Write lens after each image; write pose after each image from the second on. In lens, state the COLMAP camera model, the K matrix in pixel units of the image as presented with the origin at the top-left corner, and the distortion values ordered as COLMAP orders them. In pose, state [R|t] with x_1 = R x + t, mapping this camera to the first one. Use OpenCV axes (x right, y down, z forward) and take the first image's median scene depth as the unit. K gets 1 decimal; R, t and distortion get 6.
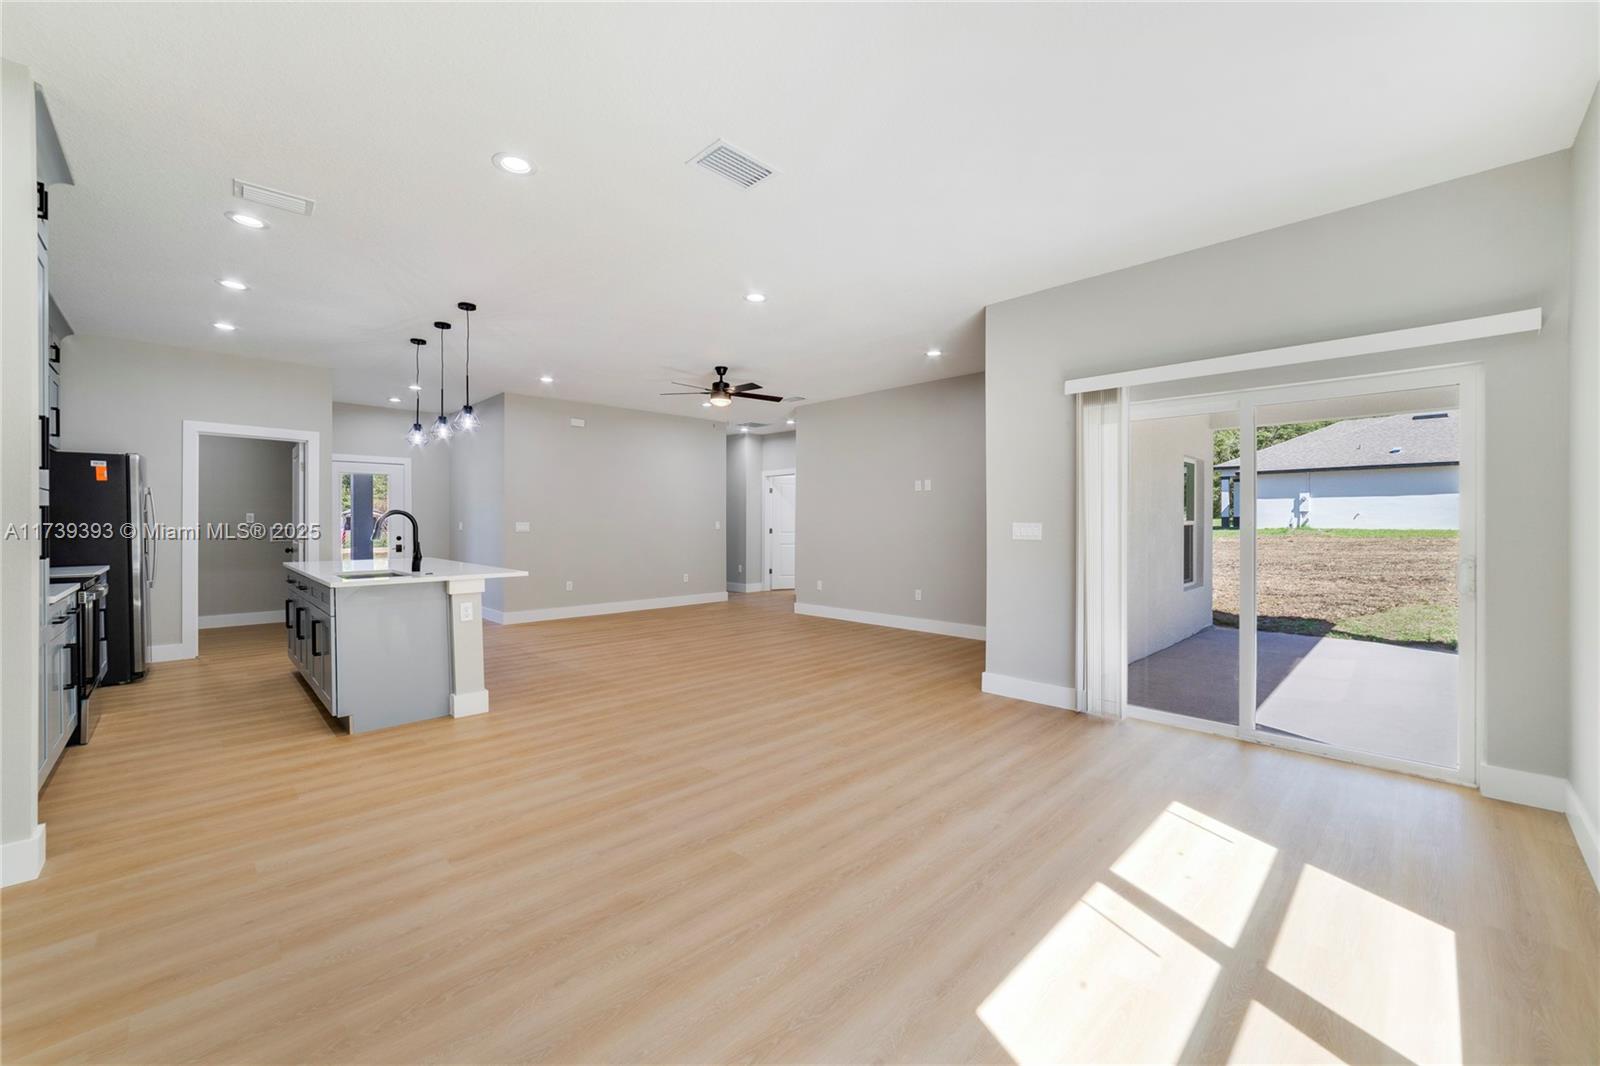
lens RADIAL K [[629.5, 0, 792.0], [0, 629.5, 524.5], [0, 0, 1]] dist [-0.016145, 0.000301]
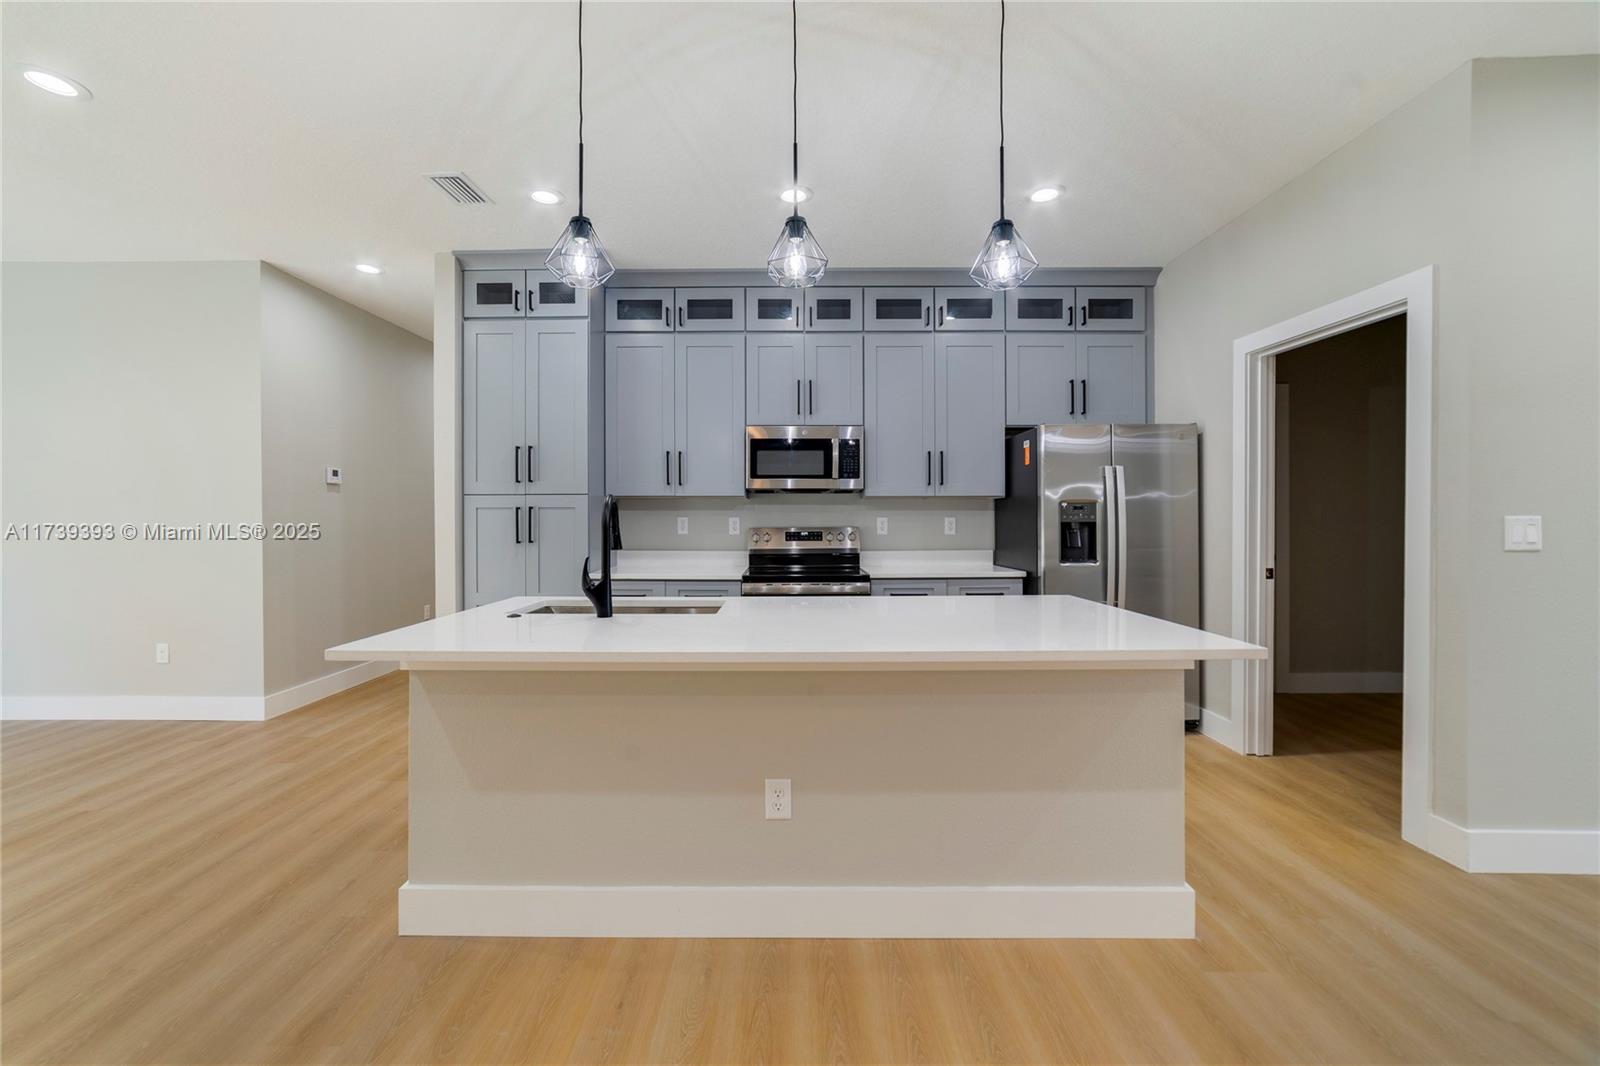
lens RADIAL K [[629.5, 0, 792.2], [0, 629.5, 520.5], [0, 0, 1]] dist [-0.016145, 0.000301]
pose [[-0.710552, 0.004521, -0.703630, -0.318363], [0.000321, 0.999981, 0.006101, -0.003771], [0.703645, 0.004109, -0.710540, 1.311074]]
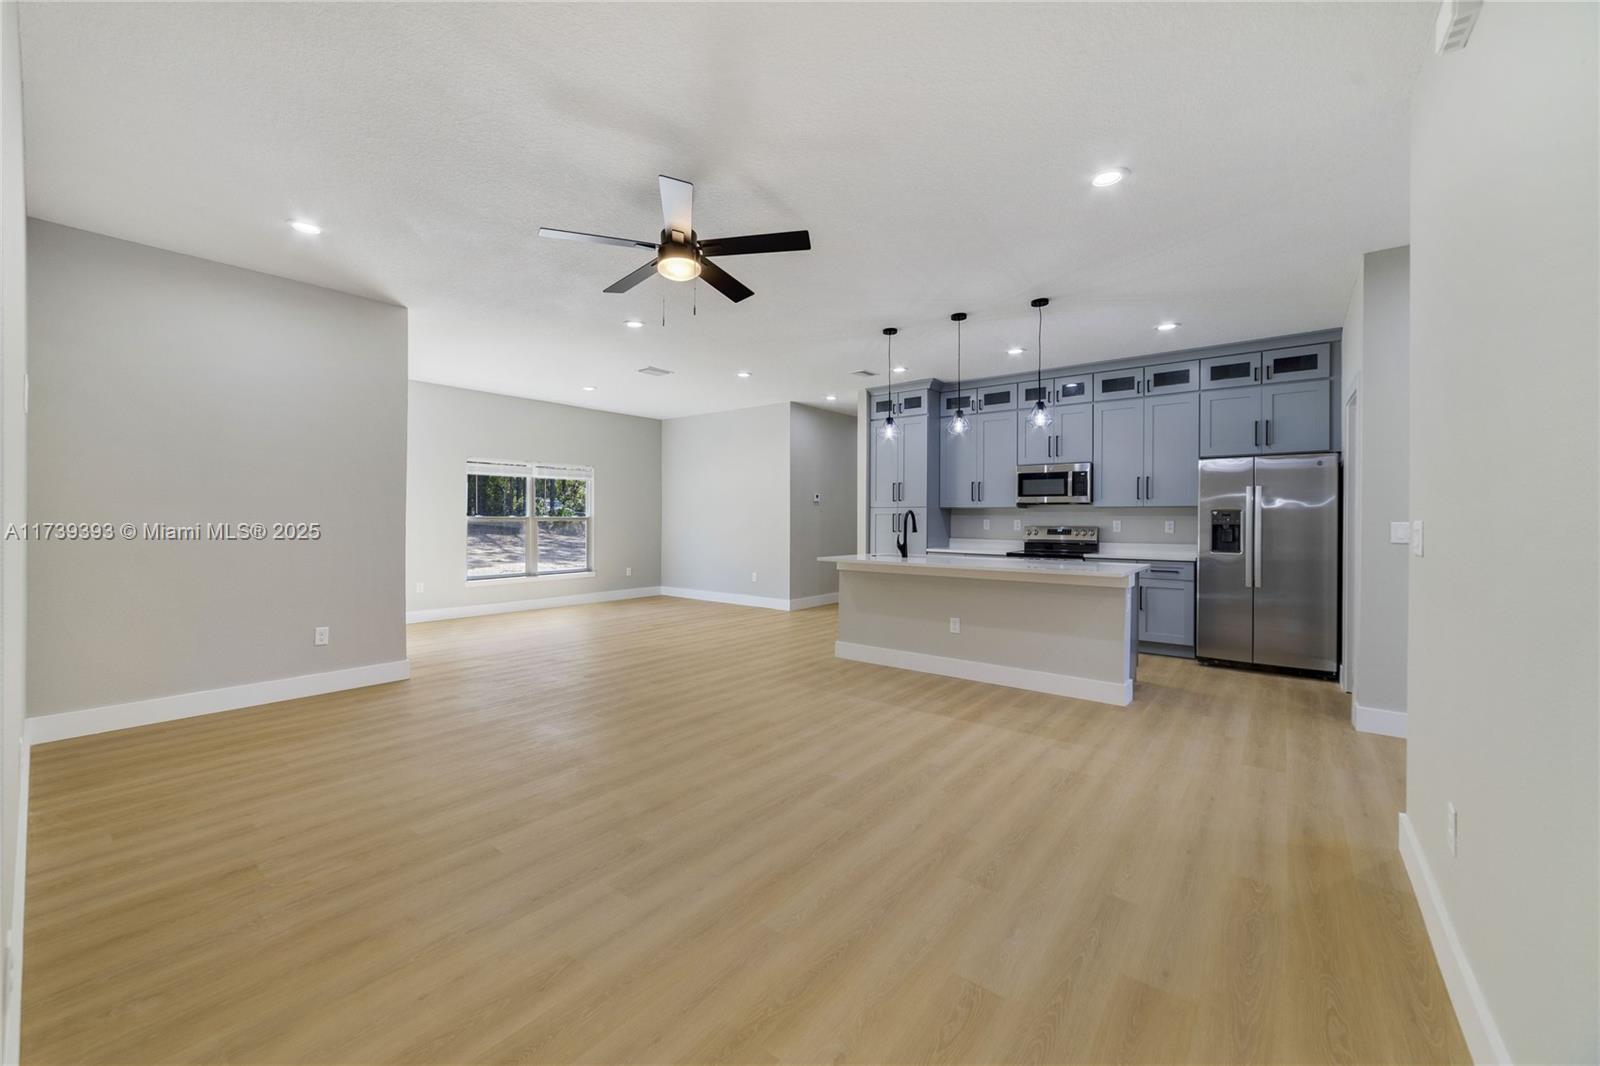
lens RADIAL K [[629.5, 0, 797.9], [0, 629.5, 528.3], [0, 0, 1]] dist [-0.016145, 0.000301]
pose [[-0.992213, -0.003608, -0.124503, -0.201011], [-0.005813, 0.999833, 0.017349, -0.005373], [0.124420, 0.017938, -0.992068, 2.009660]]
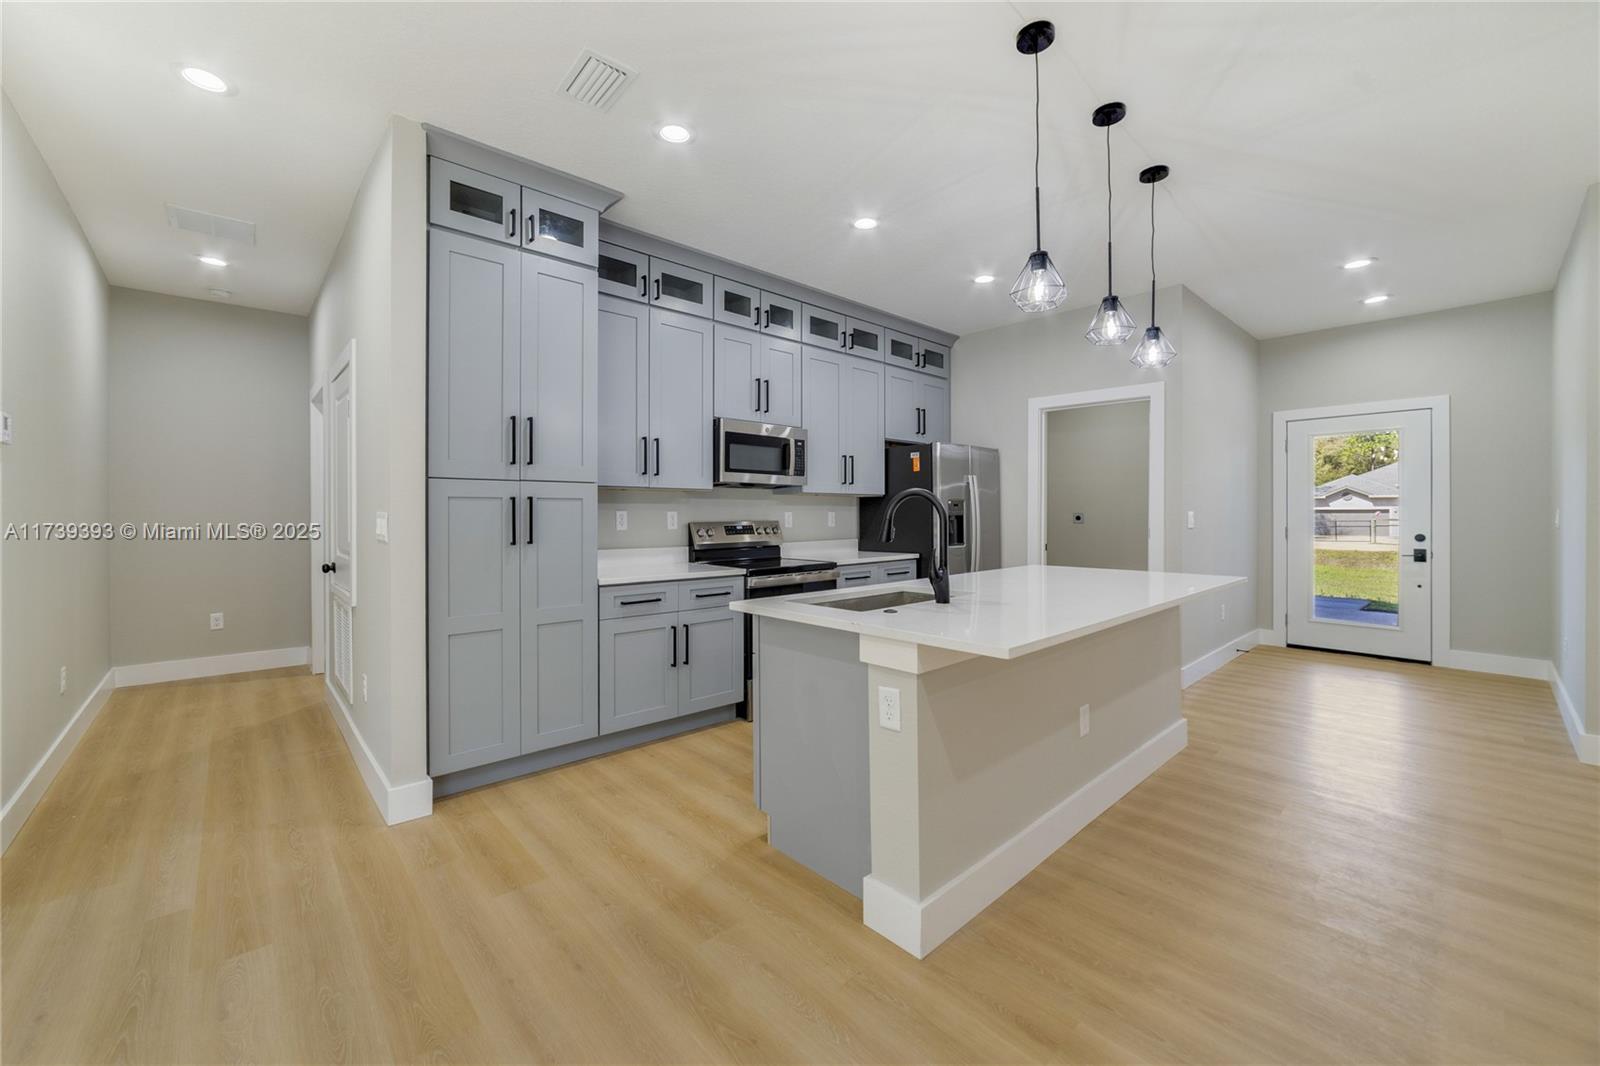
lens RADIAL K [[629.5, 0, 801.0], [0, 629.5, 514.0], [0, 0, 1]] dist [-0.016145, 0.000301]
pose [[-0.043022, 0.001537, -0.999073, -0.056357], [-0.001189, 0.999998, 0.001590, -0.000970], [0.999073, 0.001257, -0.043020, 0.819052]]
